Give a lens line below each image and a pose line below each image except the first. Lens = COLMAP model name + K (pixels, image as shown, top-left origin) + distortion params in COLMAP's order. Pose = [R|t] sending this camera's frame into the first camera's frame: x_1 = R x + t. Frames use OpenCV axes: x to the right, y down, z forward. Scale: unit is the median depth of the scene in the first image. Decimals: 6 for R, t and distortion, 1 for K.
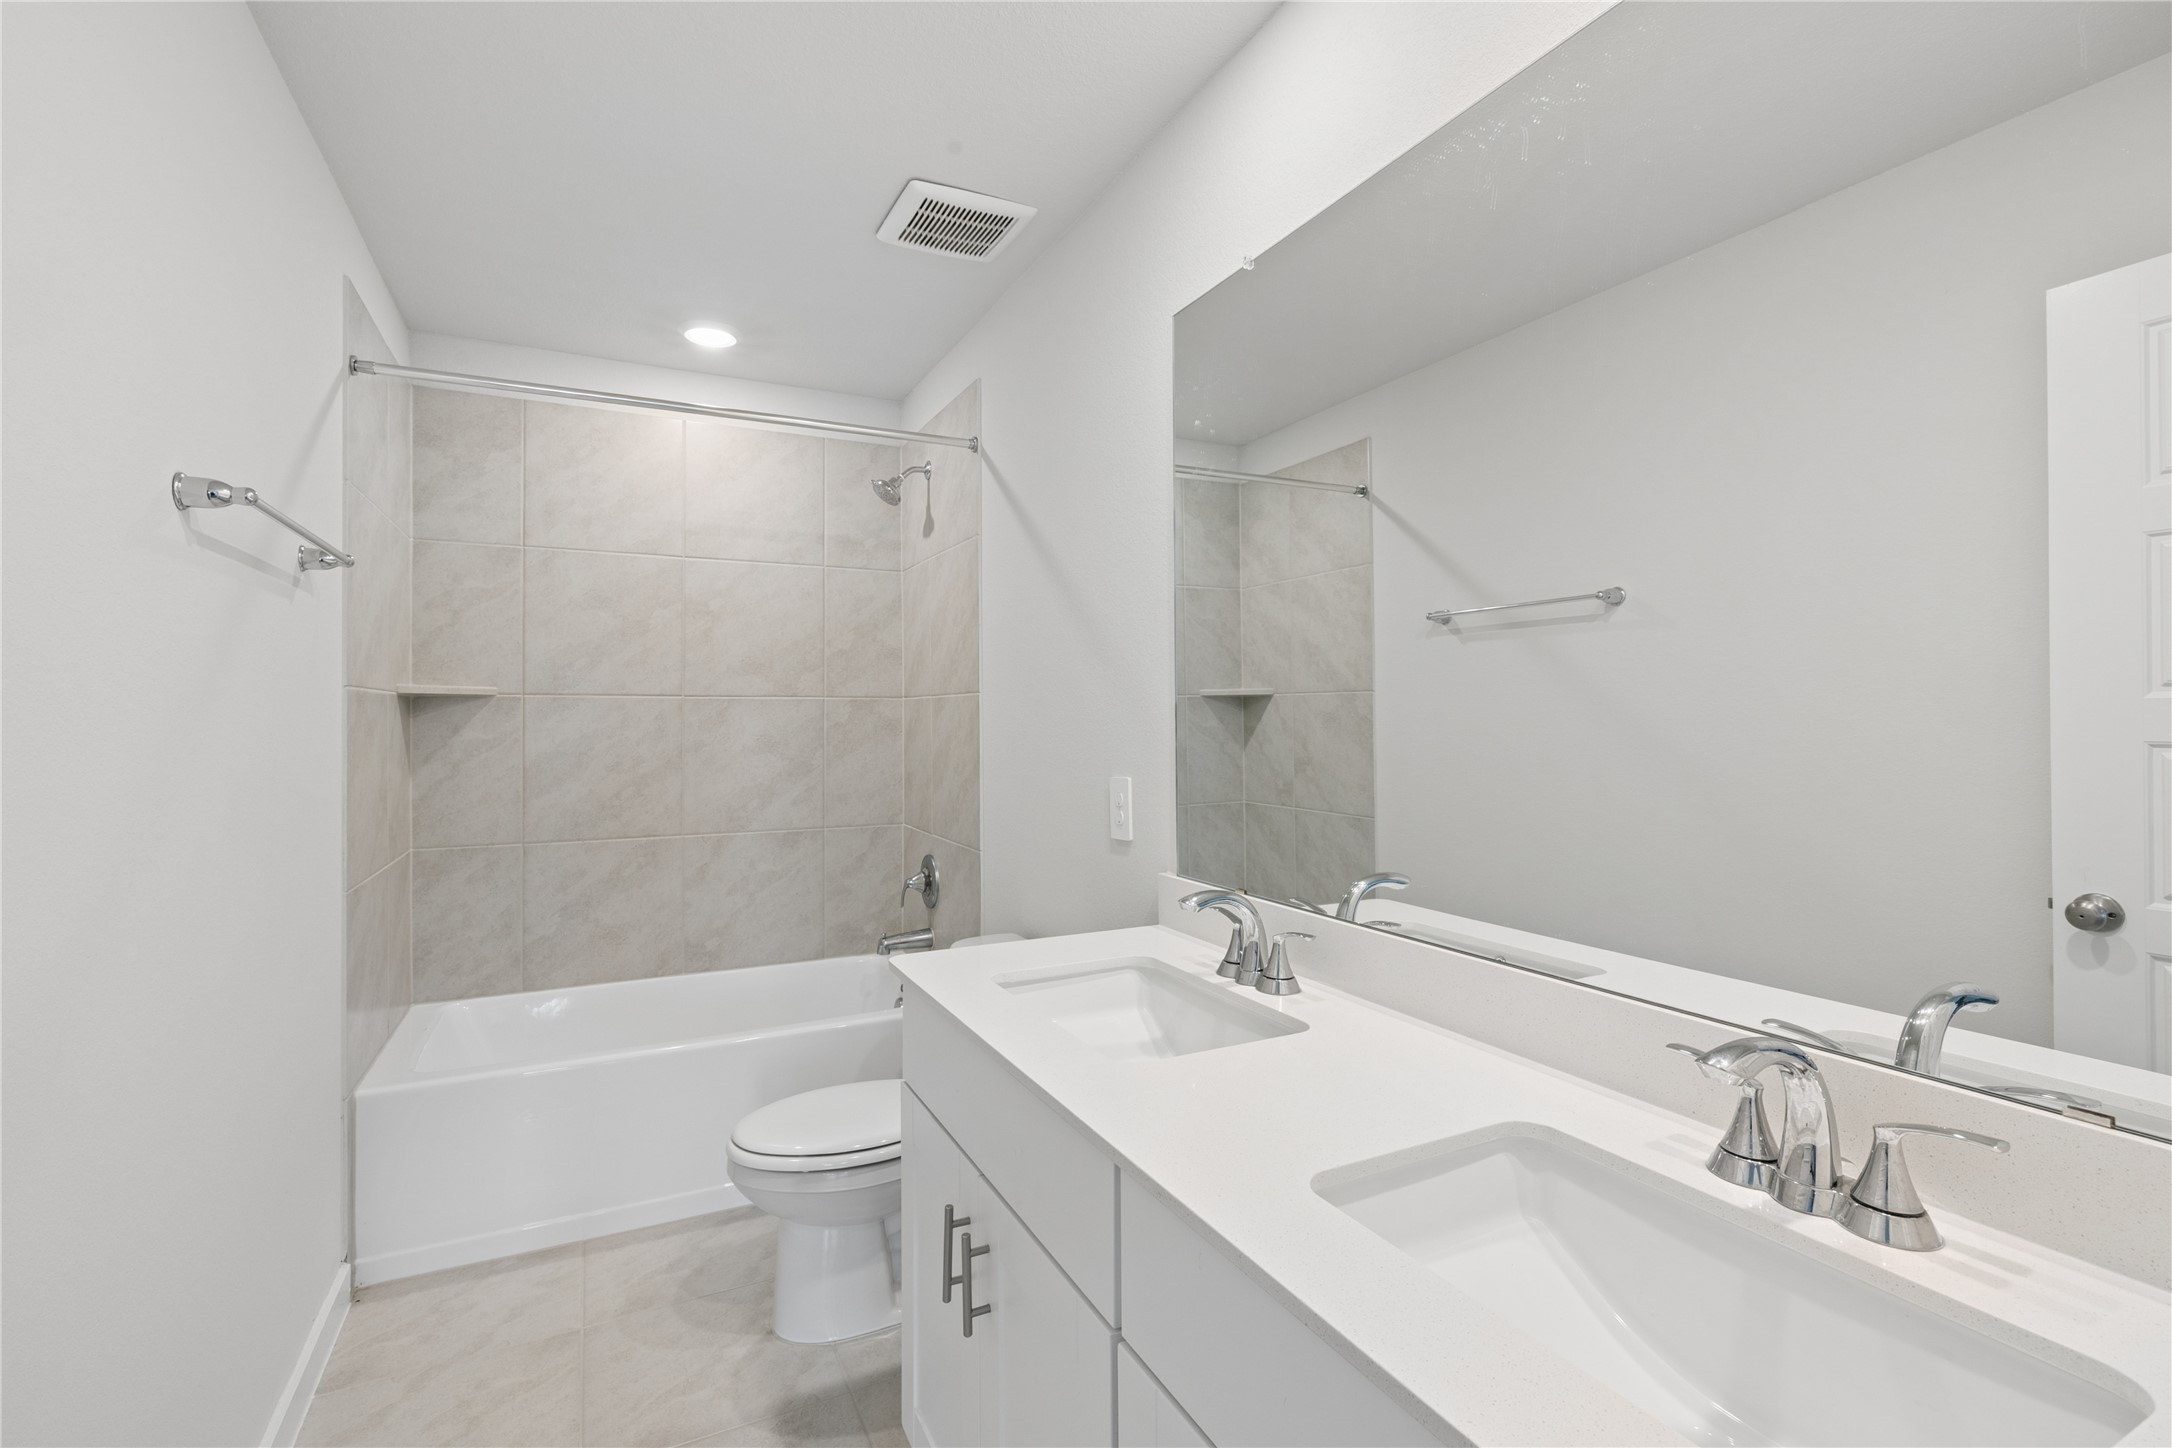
lens RADIAL K [[955.3, 0, 1085.2], [0, 955.3, 719.7], [0, 0, 1]] dist [0.002055, 0.000707]
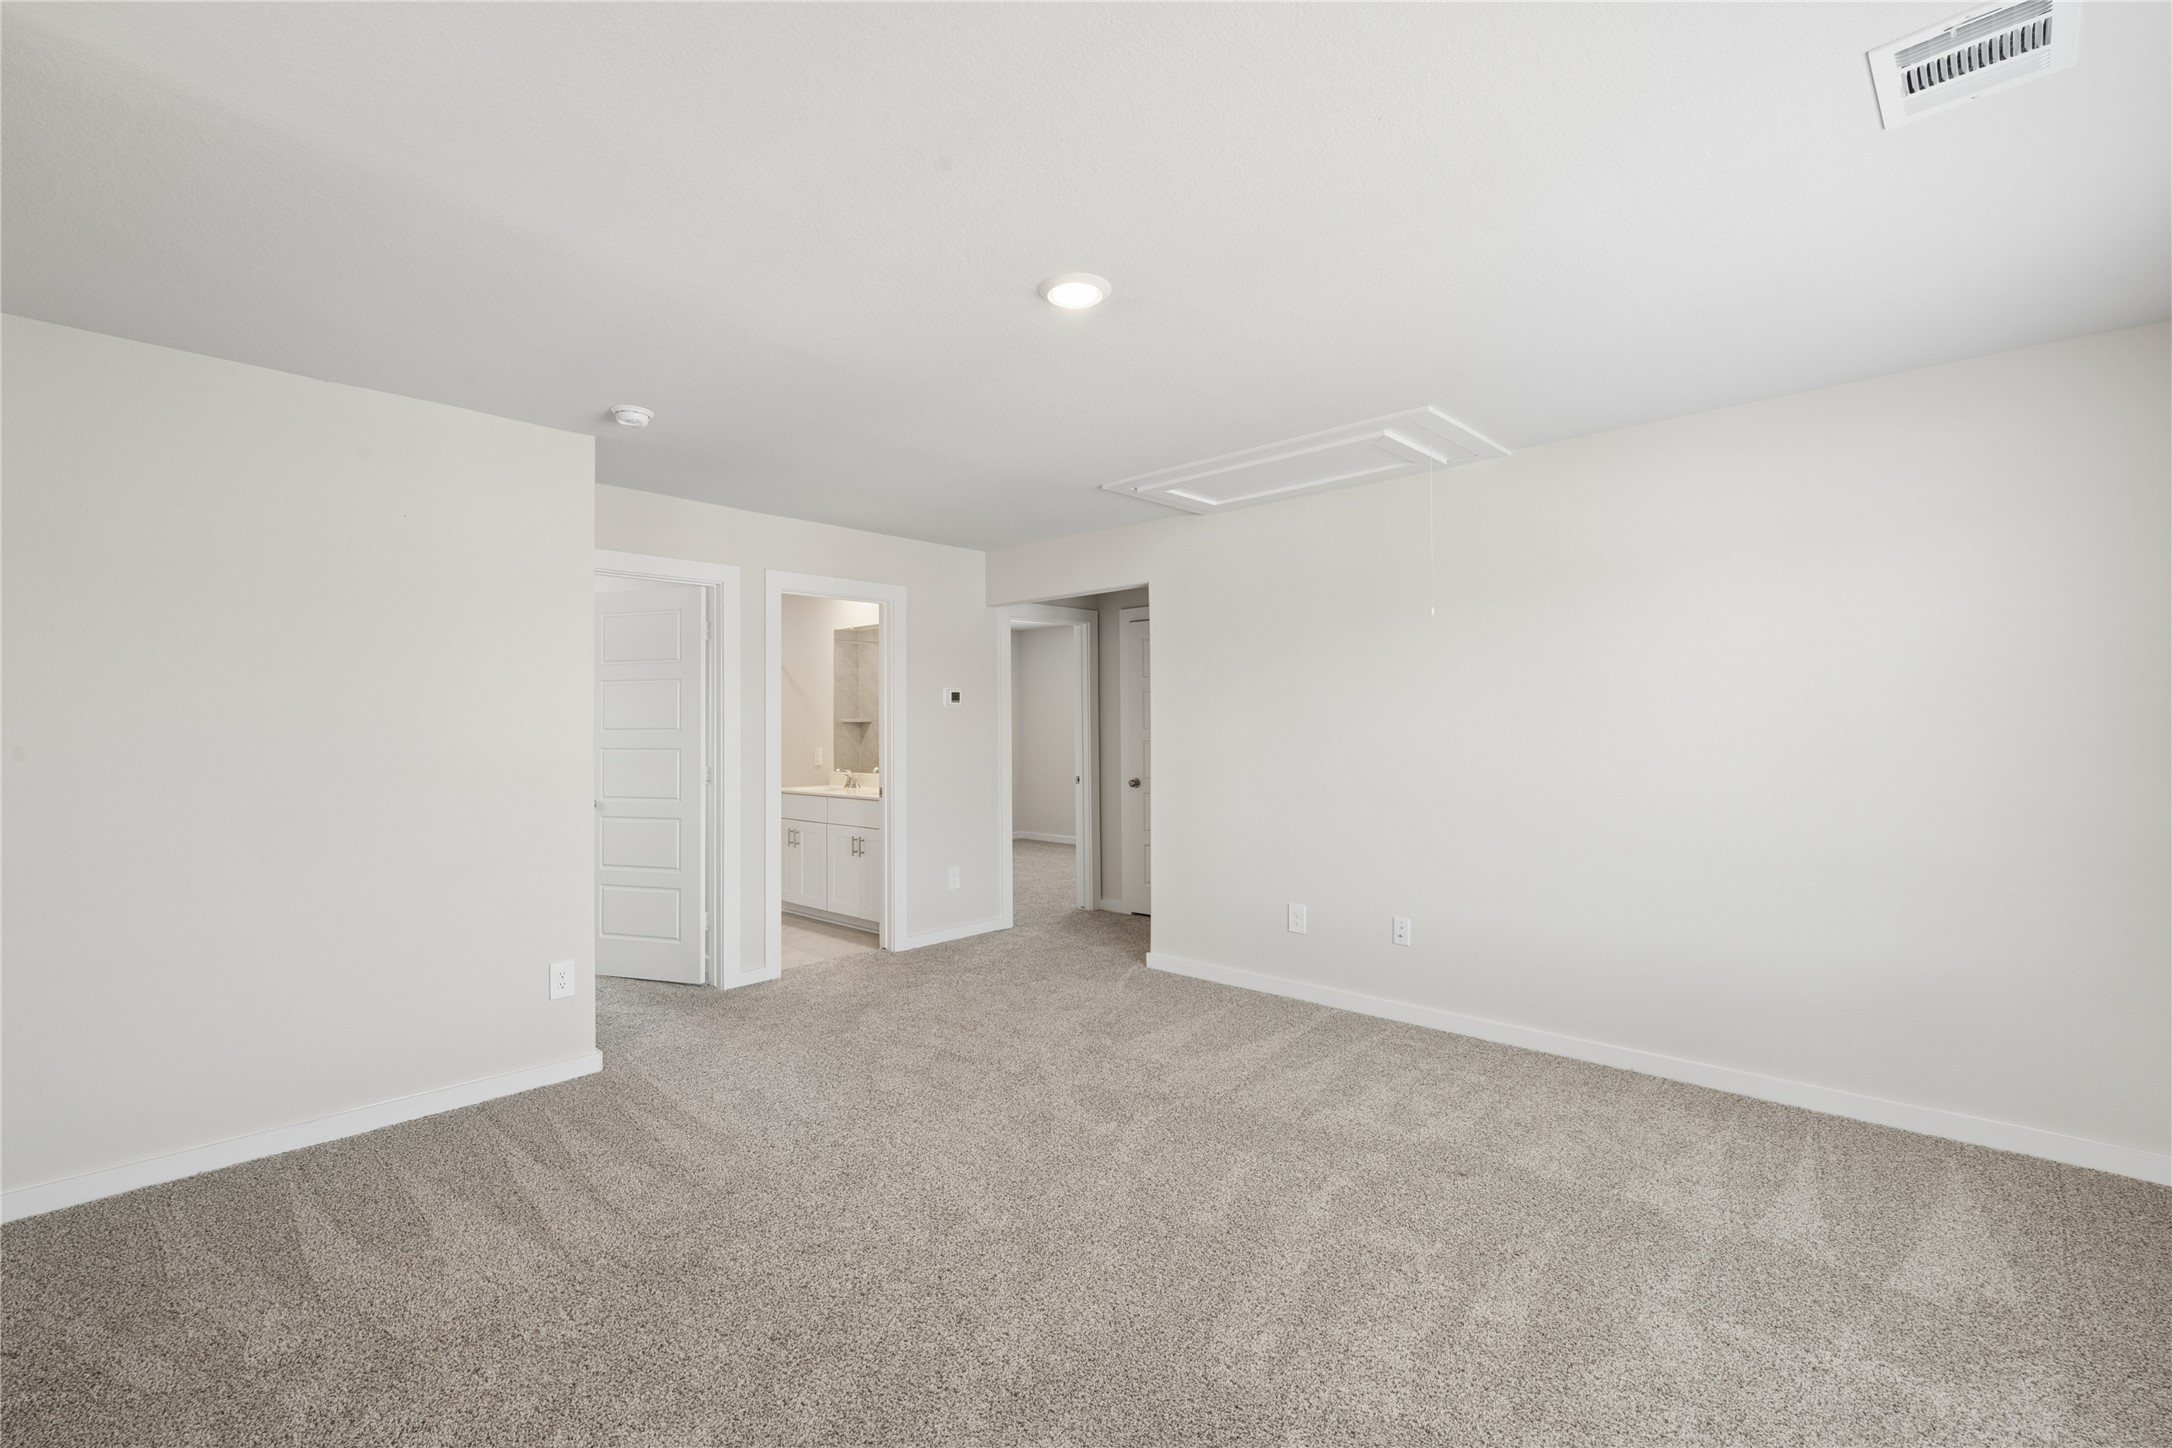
lens RADIAL K [[955.3, 0, 1081.5], [0, 955.3, 726.3], [0, 0, 1]] dist [0.002055, 0.000707]
pose [[0.936434, -0.004853, 0.350809, -0.160378], [0.006798, 0.999968, -0.004312, -0.000472], [-0.350777, 0.006423, 0.936437, -1.483945]]
